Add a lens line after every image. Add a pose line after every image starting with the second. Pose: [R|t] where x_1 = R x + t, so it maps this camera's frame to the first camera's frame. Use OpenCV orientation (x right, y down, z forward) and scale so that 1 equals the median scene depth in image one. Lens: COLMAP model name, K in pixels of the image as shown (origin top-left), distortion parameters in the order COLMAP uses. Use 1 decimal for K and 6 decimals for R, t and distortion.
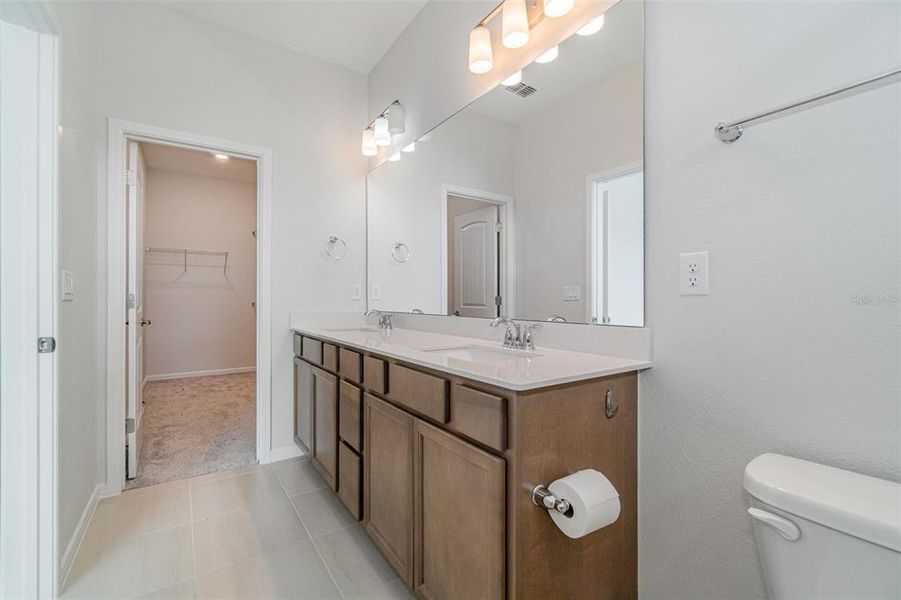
lens RADIAL K [[386.1, 0, 441.2], [0, 386.1, 295.1], [0, 0, 1]] dist [-0.000718, -0.000060]
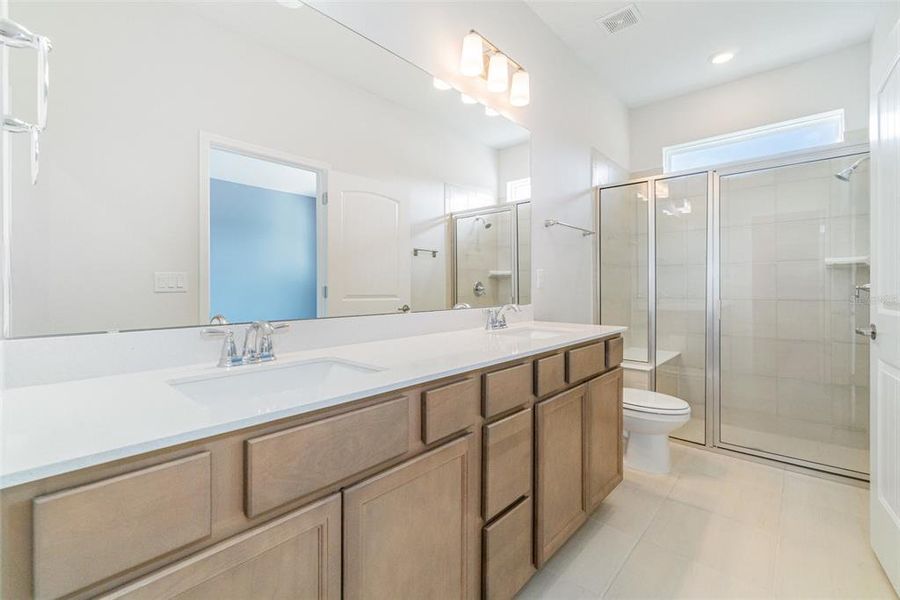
lens RADIAL K [[385.7, 0, 440.7], [0, 385.7, 295.1], [0, 0, 1]] dist [-0.000718, -0.000060]
pose [[-0.233350, -0.006288, 0.972373, -0.842360], [-0.006438, 0.999967, 0.004922, 0.014624], [-0.972372, -0.005112, -0.233383, 1.241617]]
